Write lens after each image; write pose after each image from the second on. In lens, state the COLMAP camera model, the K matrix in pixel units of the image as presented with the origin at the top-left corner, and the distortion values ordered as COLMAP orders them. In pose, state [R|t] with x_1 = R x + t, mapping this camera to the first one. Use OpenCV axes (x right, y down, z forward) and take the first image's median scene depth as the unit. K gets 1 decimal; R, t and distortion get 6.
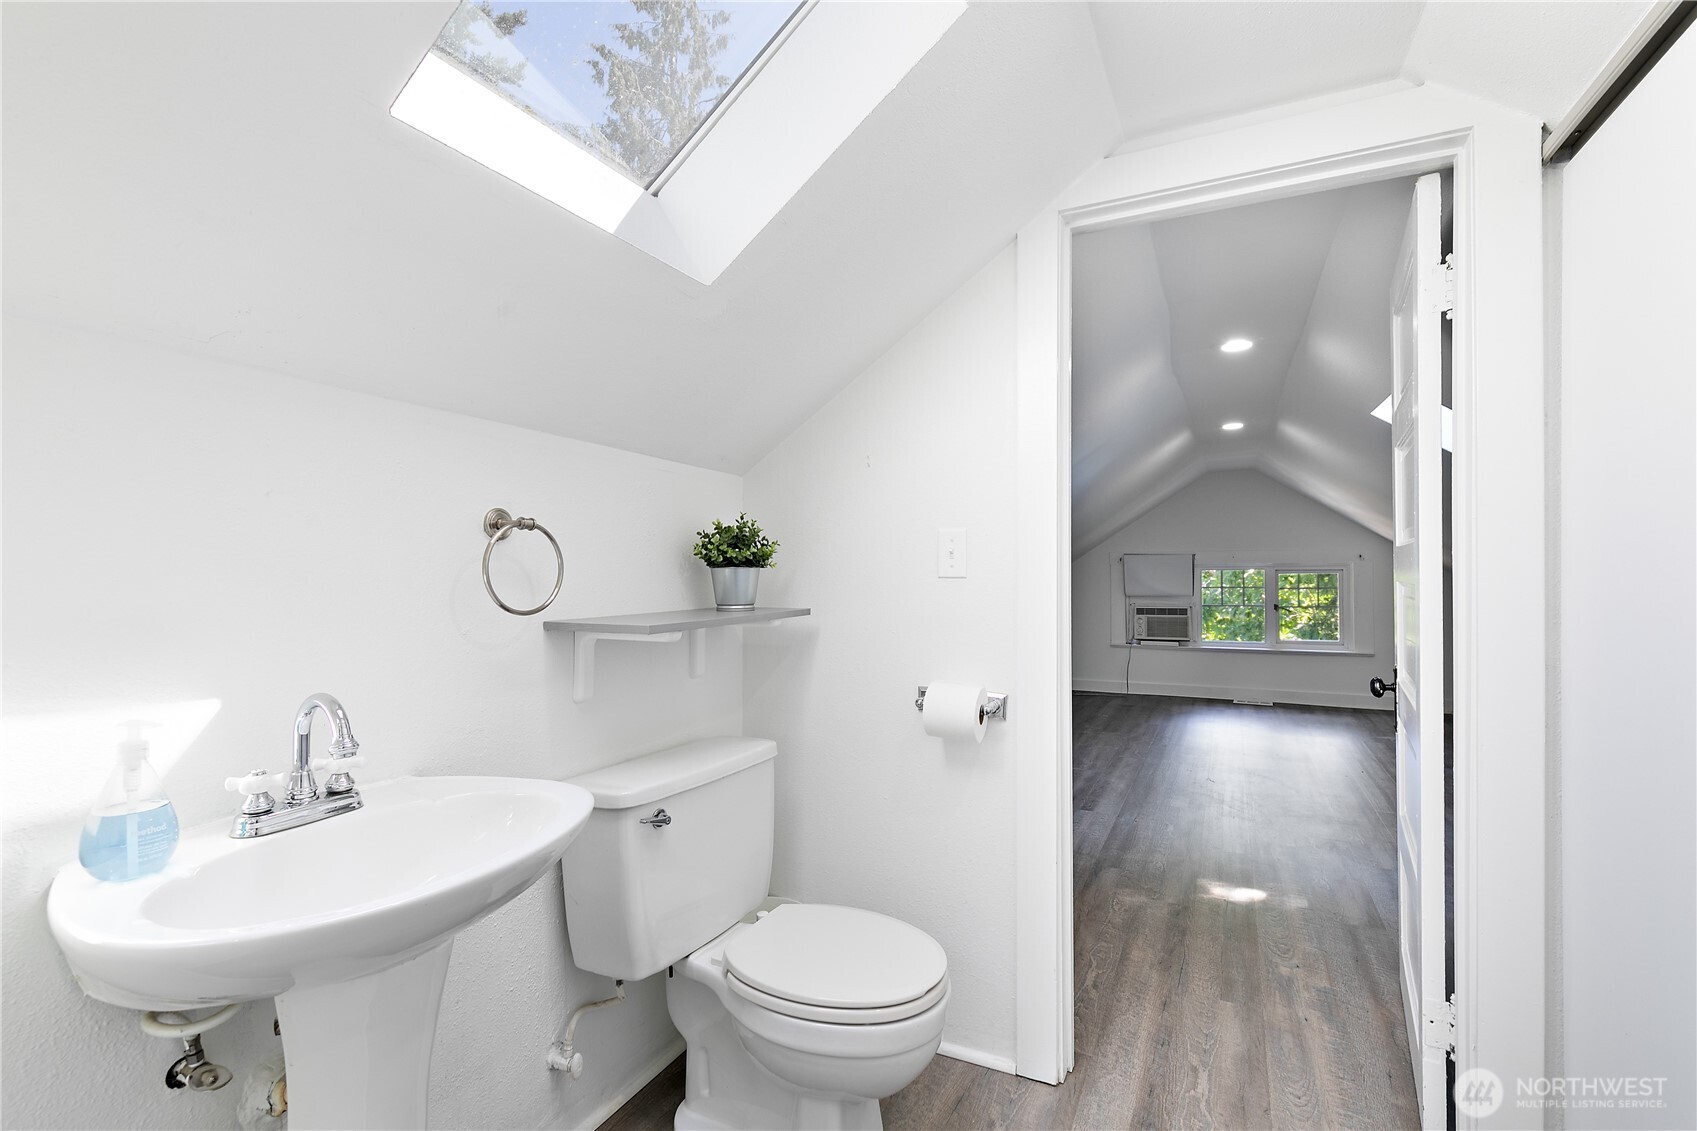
lens RADIAL K [[774.2, 0, 841.1], [0, 774.2, 573.6], [0, 0, 1]] dist [0.004299, 0.000269]
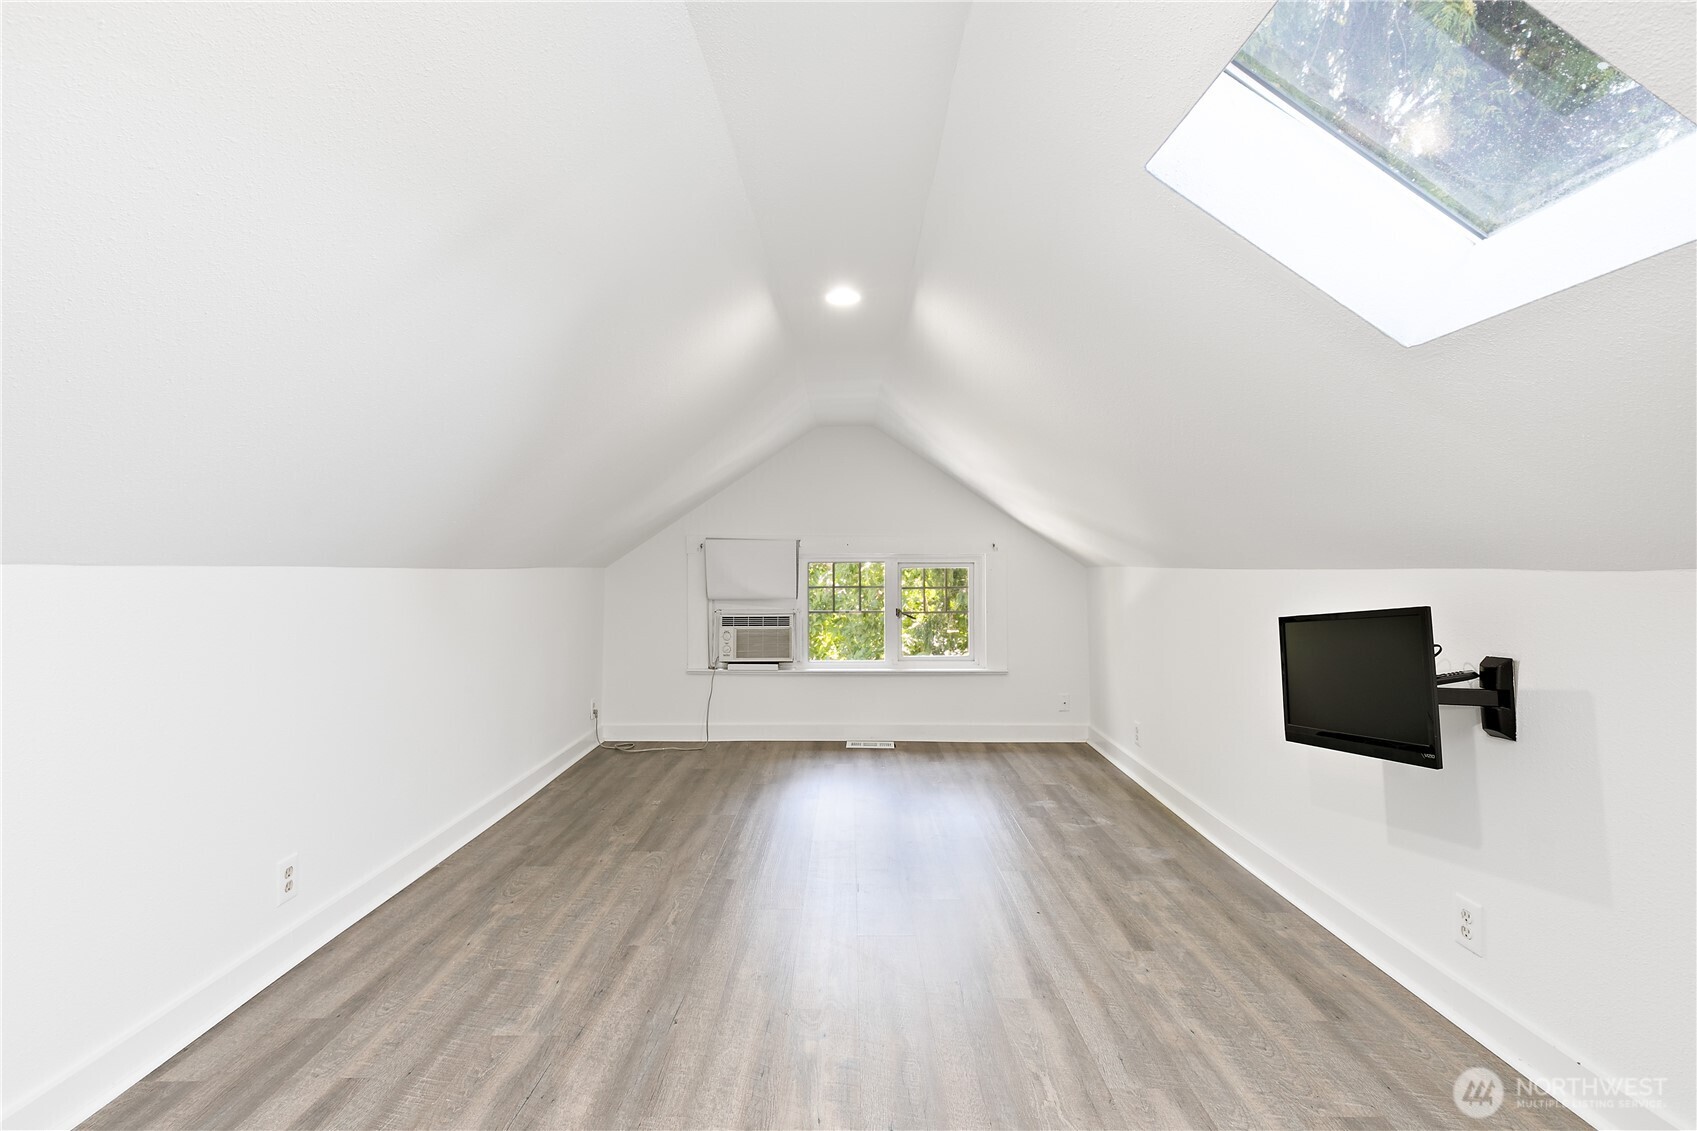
lens RADIAL K [[774.2, 0, 849.2], [0, 774.2, 564.5], [0, 0, 1]] dist [0.004299, 0.000269]
pose [[0.894262, 0.006184, 0.447501, 0.177429], [-0.005900, 0.999981, -0.002028, -0.001310], [-0.447504, -0.000826, 0.894281, 0.340510]]
